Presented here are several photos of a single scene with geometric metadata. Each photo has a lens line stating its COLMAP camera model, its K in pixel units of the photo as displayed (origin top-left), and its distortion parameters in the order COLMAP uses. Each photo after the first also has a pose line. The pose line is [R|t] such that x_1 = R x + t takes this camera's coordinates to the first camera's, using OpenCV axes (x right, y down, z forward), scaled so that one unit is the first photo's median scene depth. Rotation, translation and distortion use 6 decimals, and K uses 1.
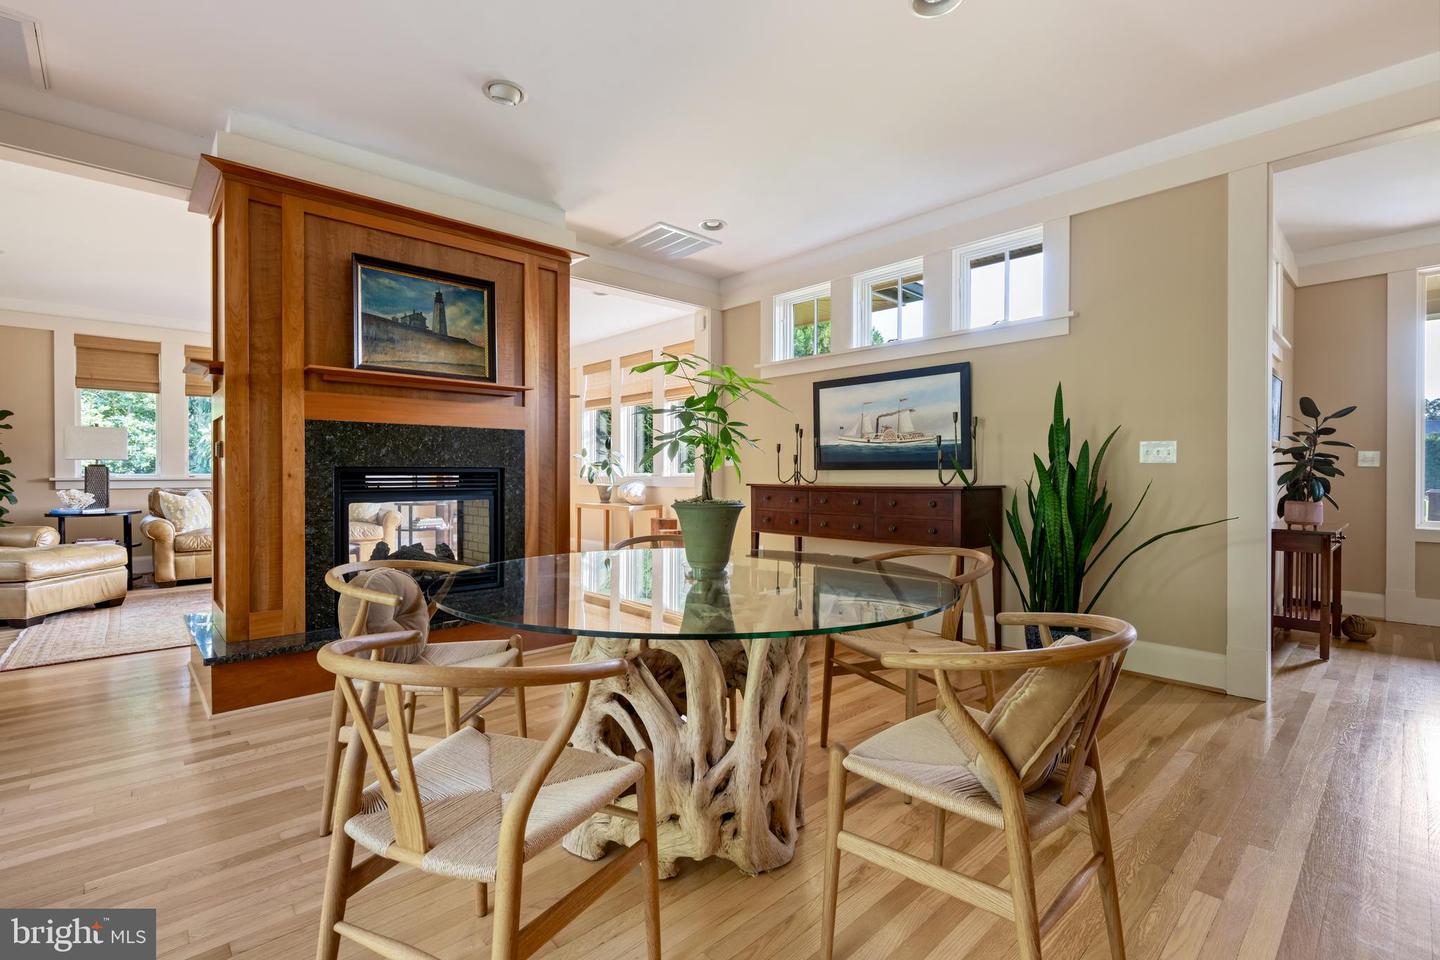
lens RADIAL K [[652.7, 0, 721.3], [0, 652.7, 480.1], [0, 0, 1]] dist [-0.003837, -0.000659]
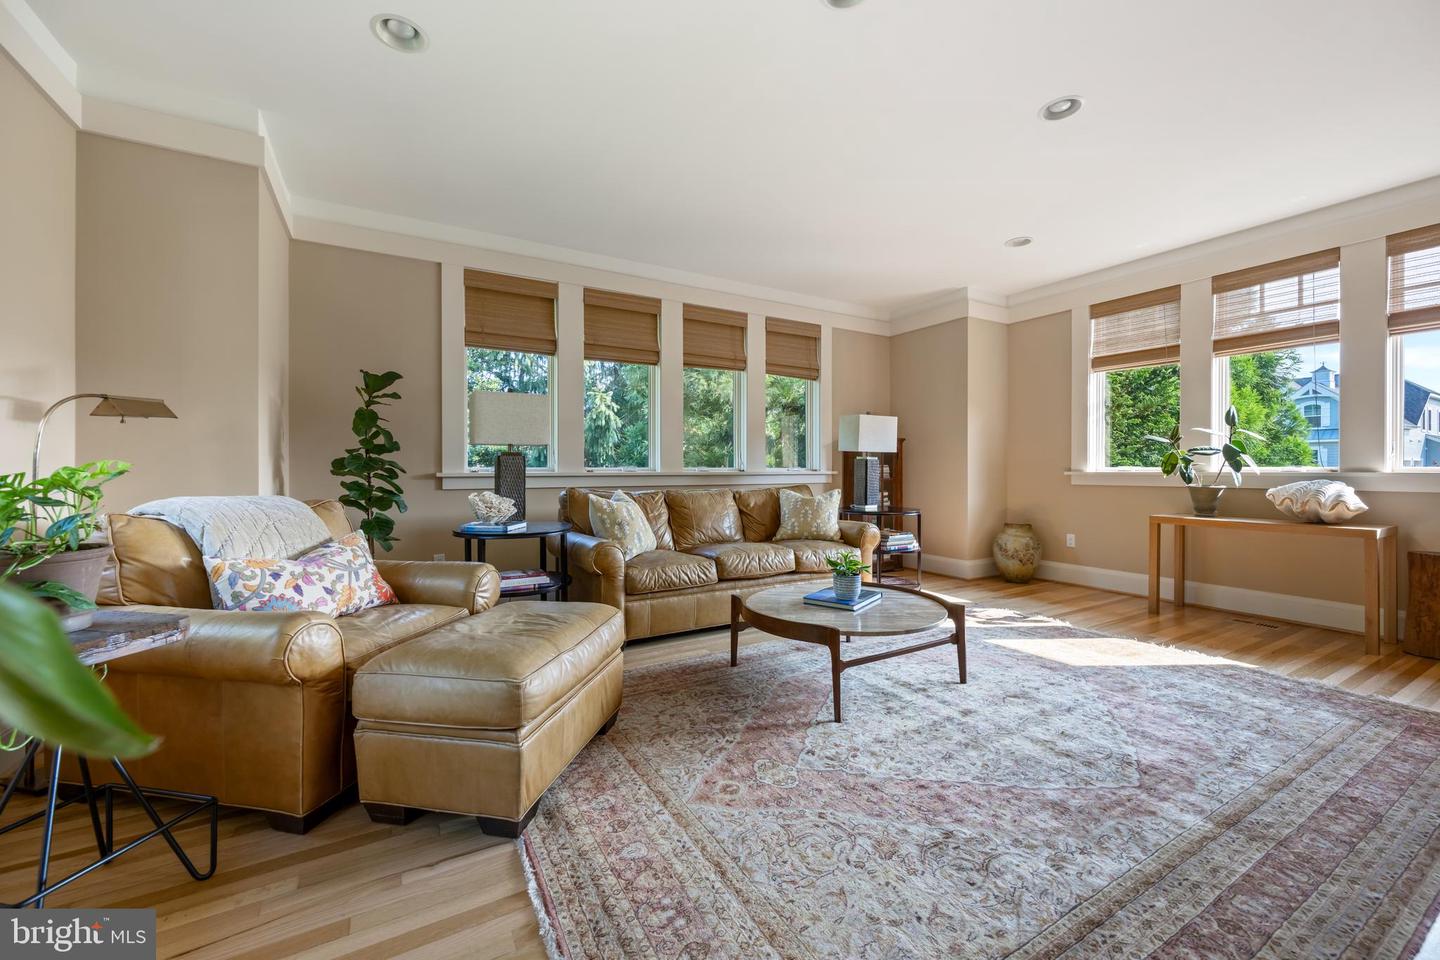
lens RADIAL K [[567.4, 0, 720.2], [0, 567.4, 470.2], [0, 0, 1]] dist [0.006020, -0.000444]
pose [[0.976151, 0.003308, -0.217069, -0.527095], [-0.003919, 0.999989, -0.002385, -0.004966], [0.217059, 0.003179, 0.976153, 0.409726]]
